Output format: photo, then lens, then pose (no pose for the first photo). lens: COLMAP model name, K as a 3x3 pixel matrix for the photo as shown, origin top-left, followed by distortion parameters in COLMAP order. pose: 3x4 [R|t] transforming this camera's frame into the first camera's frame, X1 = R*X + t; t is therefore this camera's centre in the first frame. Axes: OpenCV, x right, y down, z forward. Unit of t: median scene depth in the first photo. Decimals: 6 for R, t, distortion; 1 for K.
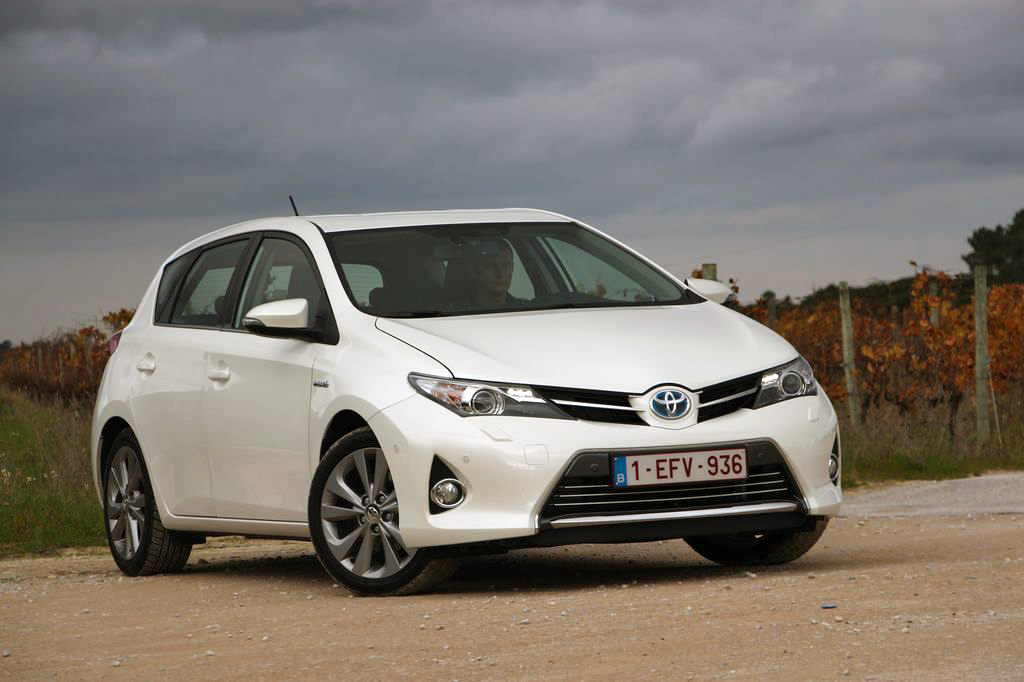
lens RADIAL K [[4408.3, 0, 511.9], [0, 4408.3, 336.7], [0, 0, 1]] dist [-0.390210, 0.000000]
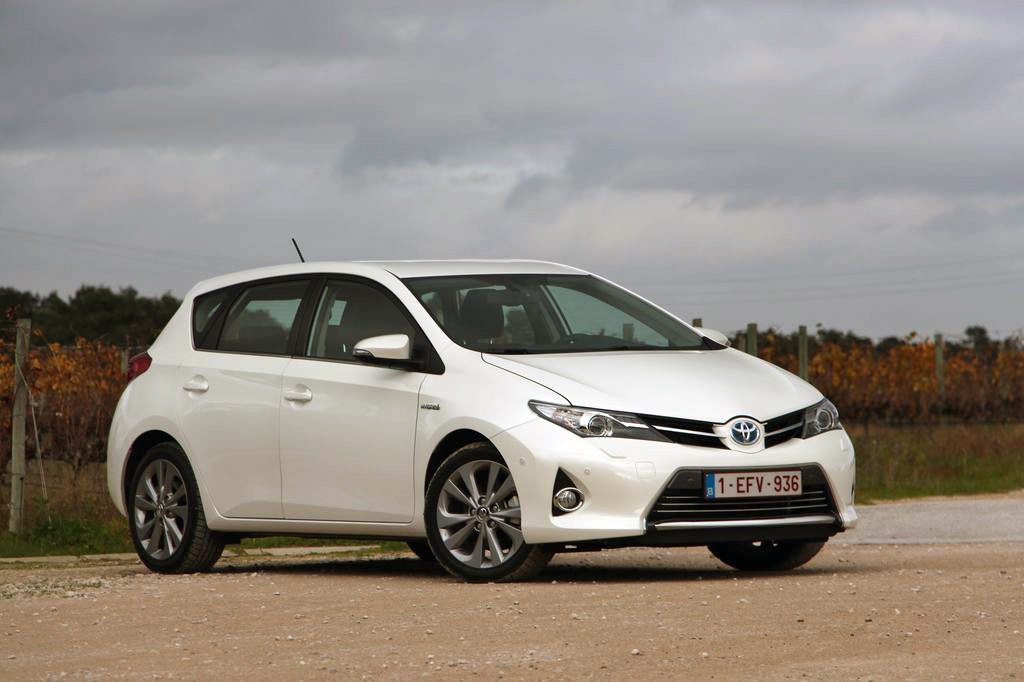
lens RADIAL K [[6215.7, 0, 515.6], [0, 6215.7, 340.4], [0, 0, 1]] dist [2.443240, 0.000000]
pose [[0.981826, 0.032236, 0.187025, -0.342172], [-0.031790, 0.999480, -0.005385, 0.000952], [-0.187101, -0.000658, 0.982340, -0.678244]]
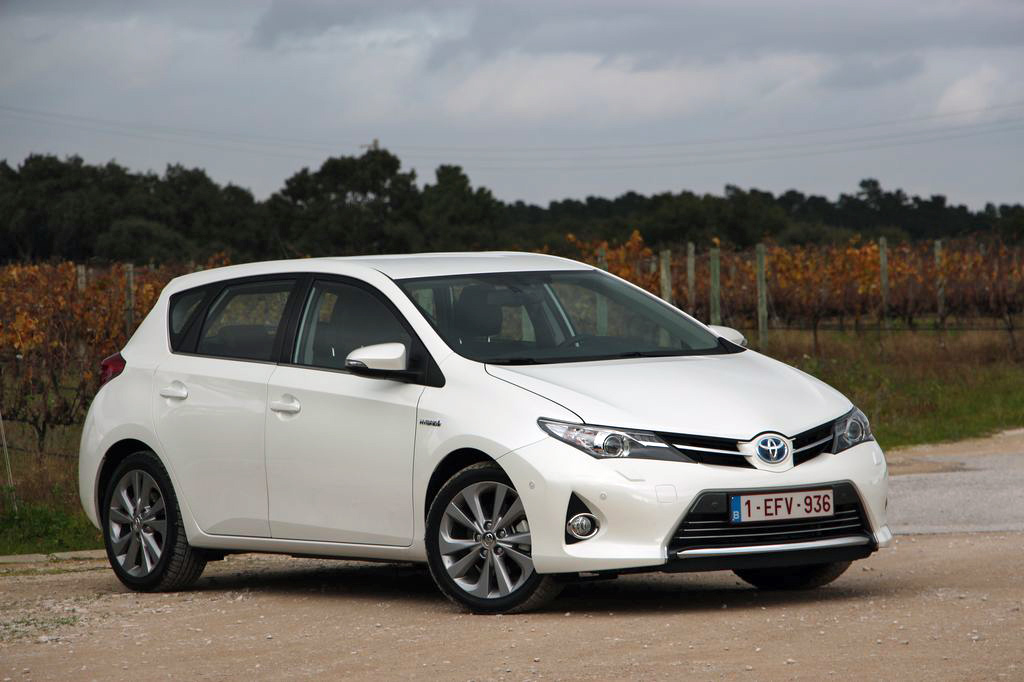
lens RADIAL K [[5767.8, 0, 514.8], [0, 5767.8, 342.6], [0, 0, 1]] dist [2.185725, 0.000000]
pose [[0.979469, 0.015232, 0.201019, -0.319640], [-0.019833, 0.999585, 0.020894, -0.040938], [-0.200617, -0.024451, 0.979364, -0.438383]]
